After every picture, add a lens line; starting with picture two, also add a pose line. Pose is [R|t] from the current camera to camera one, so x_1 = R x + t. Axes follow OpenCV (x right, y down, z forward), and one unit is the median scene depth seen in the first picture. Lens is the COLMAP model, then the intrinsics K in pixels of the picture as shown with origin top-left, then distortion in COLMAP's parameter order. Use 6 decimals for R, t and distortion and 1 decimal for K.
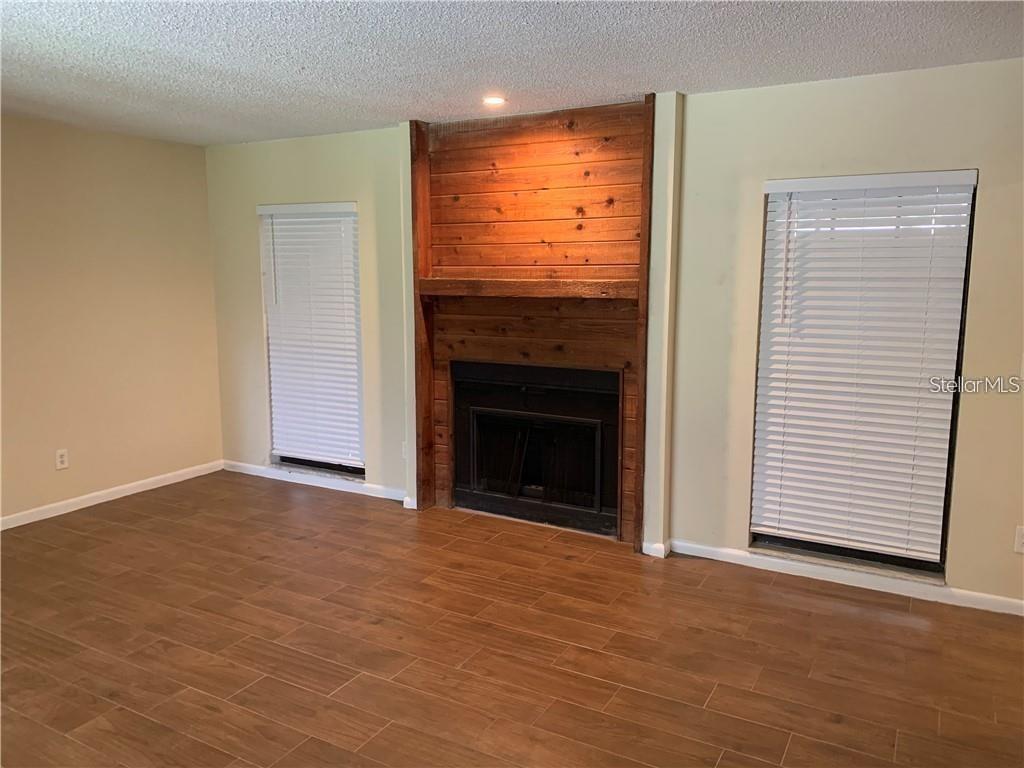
lens RADIAL K [[787.7, 0, 512.0], [0, 787.7, 384.0], [0, 0, 1]] dist [0.019019, -0.000123]
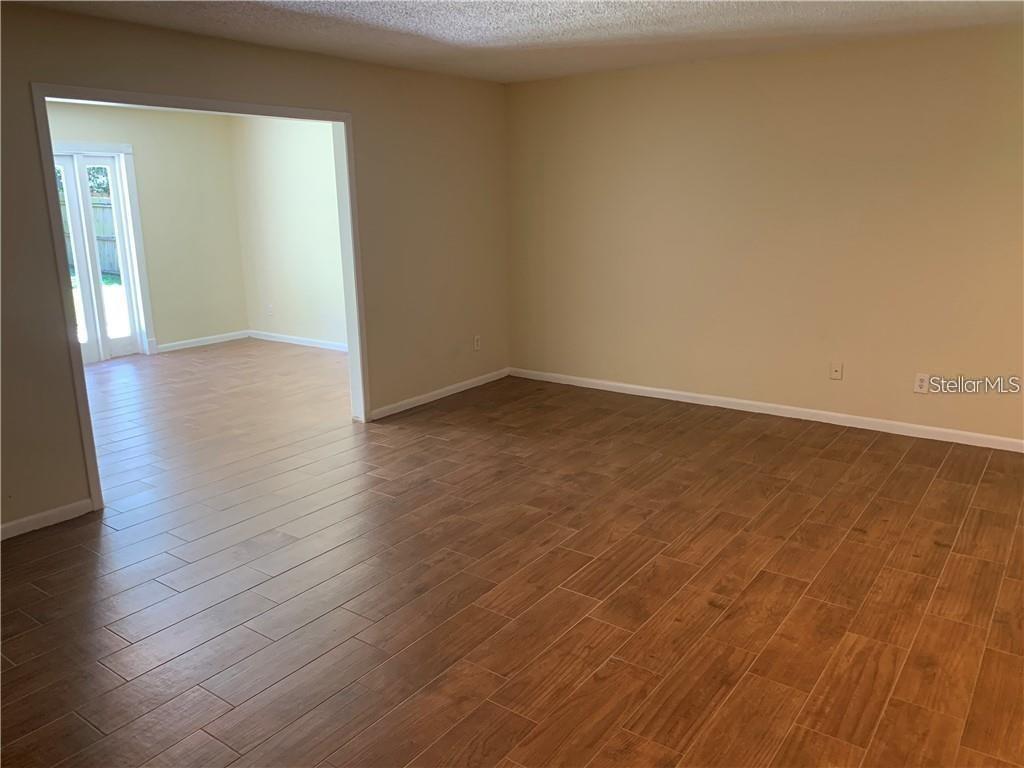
lens RADIAL K [[787.7, 0, 512.0], [0, 787.7, 384.0], [0, 0, 1]] dist [0.019019, -0.000123]
pose [[-0.139151, 0.232431, -0.962607, 0.631137], [-0.131984, 0.959039, 0.250649, -0.117826], [0.981436, 0.161927, -0.102774, 0.820729]]
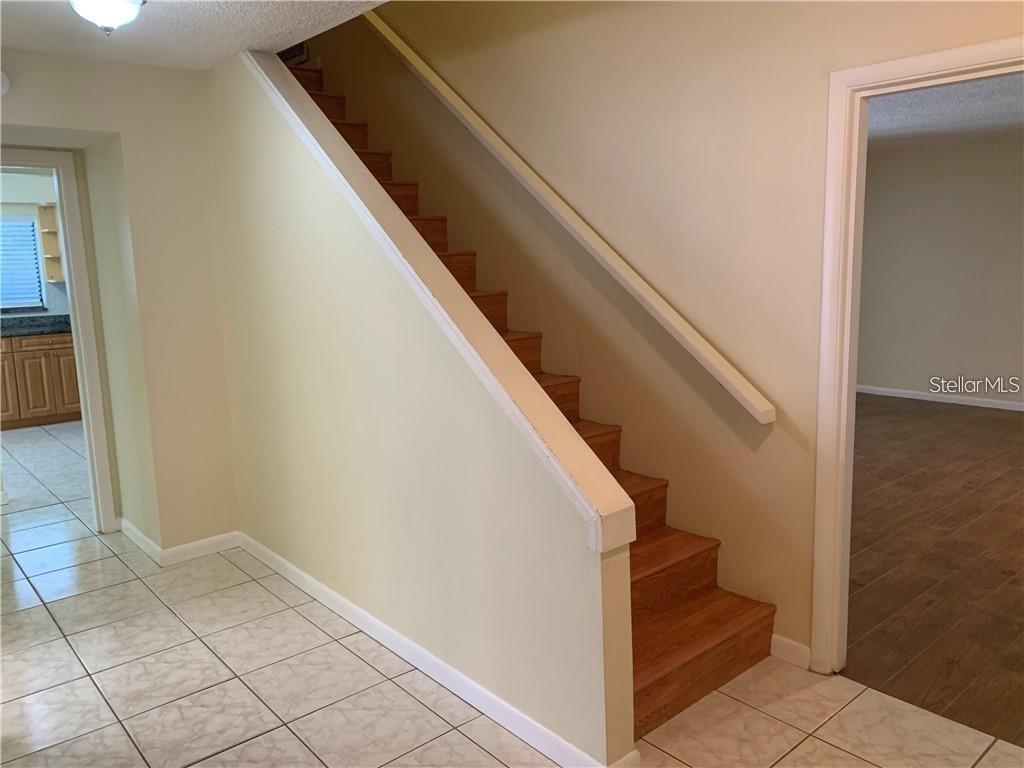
lens RADIAL K [[787.7, 0, 512.0], [0, 787.7, 384.0], [0, 0, 1]] dist [0.019019, -0.000123]
pose [[-0.359146, 0.153026, -0.920650, 1.399024], [-0.117920, 0.971120, 0.207416, -0.079937], [0.925802, 0.183056, -0.330729, 0.669815]]
